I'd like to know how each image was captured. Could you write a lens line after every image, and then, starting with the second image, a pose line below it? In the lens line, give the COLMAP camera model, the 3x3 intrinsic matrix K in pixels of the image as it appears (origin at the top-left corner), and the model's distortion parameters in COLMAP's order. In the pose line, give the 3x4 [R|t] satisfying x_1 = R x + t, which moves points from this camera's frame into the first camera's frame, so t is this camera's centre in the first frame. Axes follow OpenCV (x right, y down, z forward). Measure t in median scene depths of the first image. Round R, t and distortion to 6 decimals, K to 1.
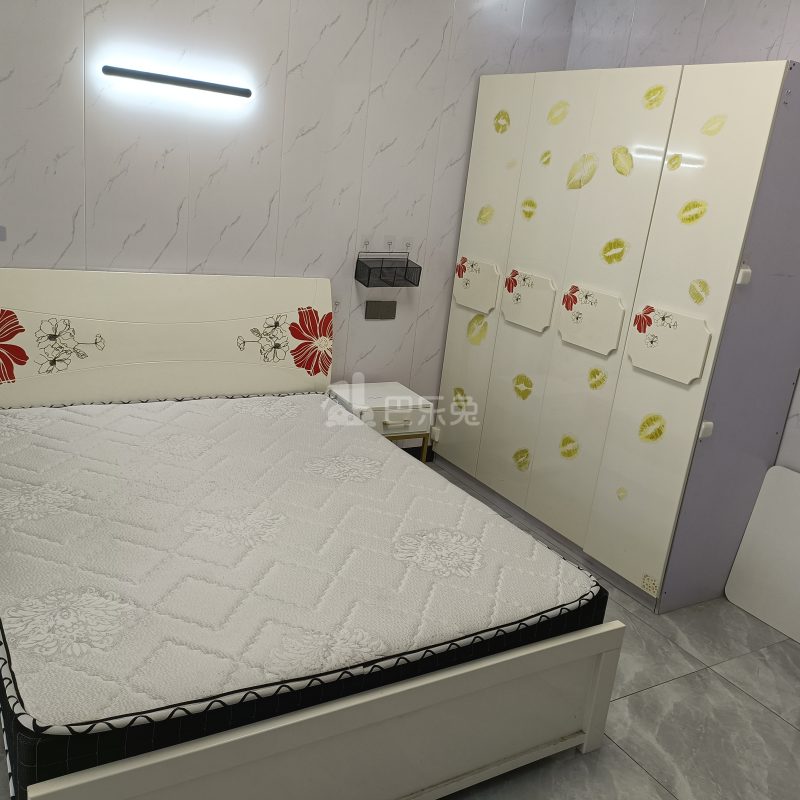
lens RADIAL K [[779.5, 0, 400.6], [0, 779.5, 397.9], [0, 0, 1]] dist [0.052426, 0.000000]
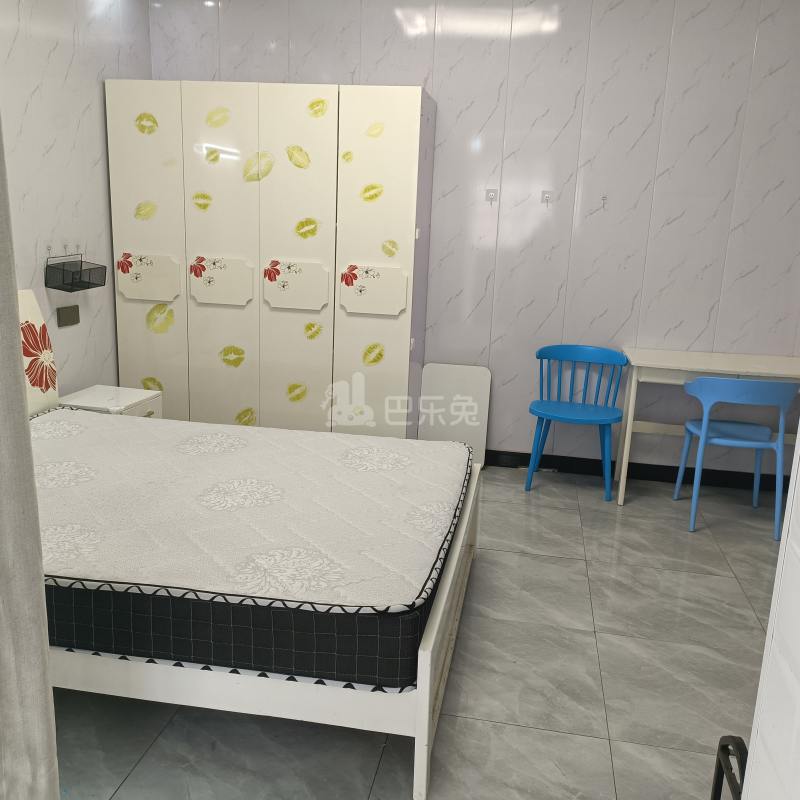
lens RADIAL K [[779.5, 0, 403.9], [0, 779.5, 398.5], [0, 0, 1]] dist [0.052426, 0.000000]
pose [[0.654376, -0.252414, 0.712797, -0.537521], [0.247516, 0.962212, 0.113507, -0.023975], [-0.714513, 0.102152, 0.692125, 0.035498]]
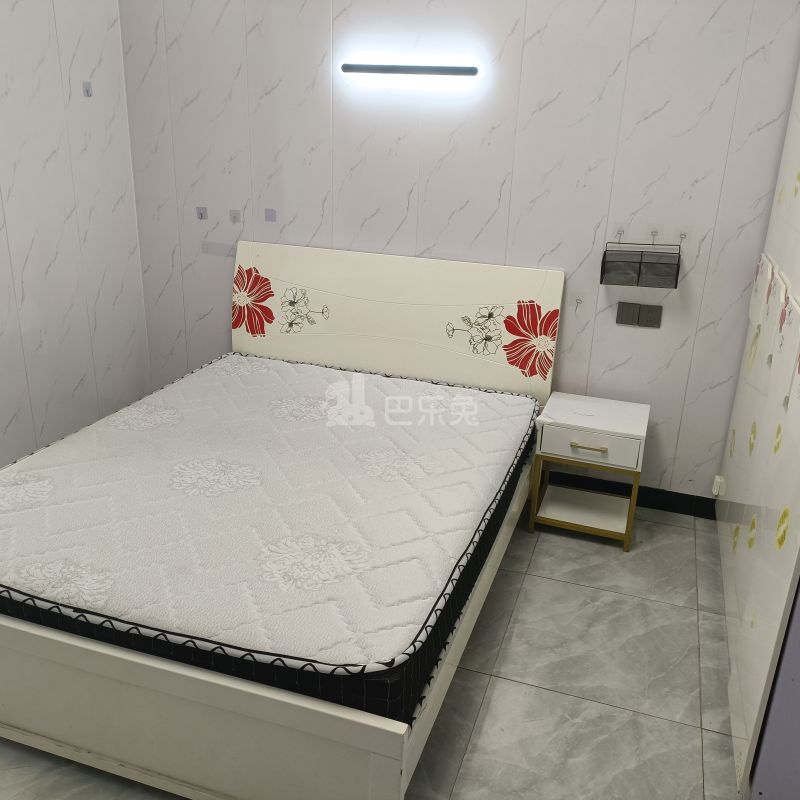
lens RADIAL K [[779.5, 0, 408.5], [0, 779.5, 396.0], [0, 0, 1]] dist [0.052426, 0.000000]
pose [[0.652420, 0.169913, -0.738565, 0.494361], [-0.183382, 0.980976, 0.063690, -0.041292], [0.735336, 0.093887, 0.671167, 0.310725]]
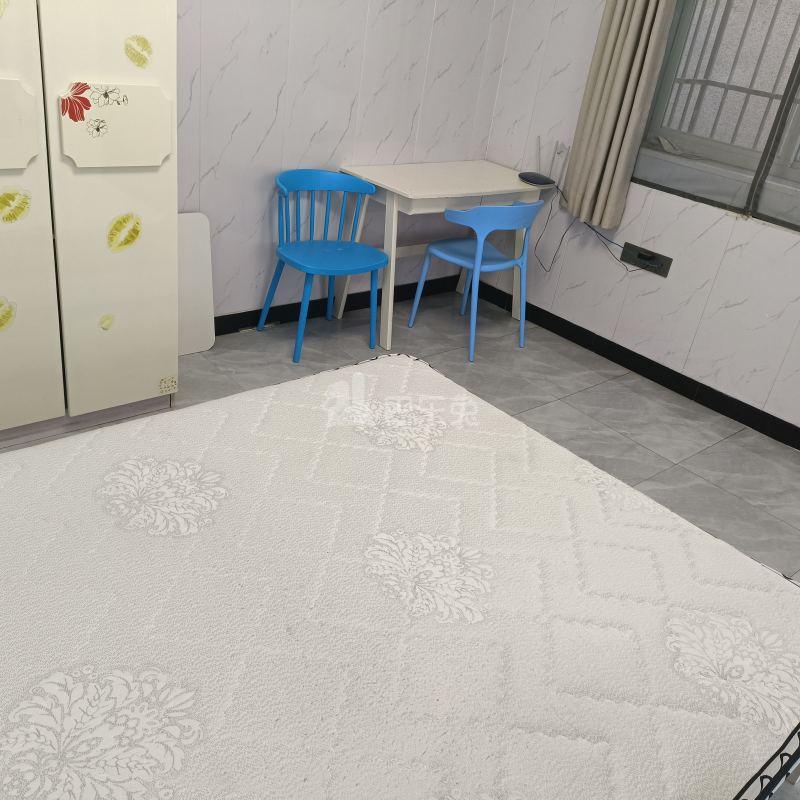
lens RADIAL K [[779.5, 0, 396.9], [0, 779.5, 400.8], [0, 0, 1]] dist [0.052426, 0.000000]
pose [[-0.162648, -0.583133, 0.795928, -0.442717], [0.125916, 0.787807, 0.602914, -0.253980], [-0.978617, 0.198283, -0.054710, 0.686888]]
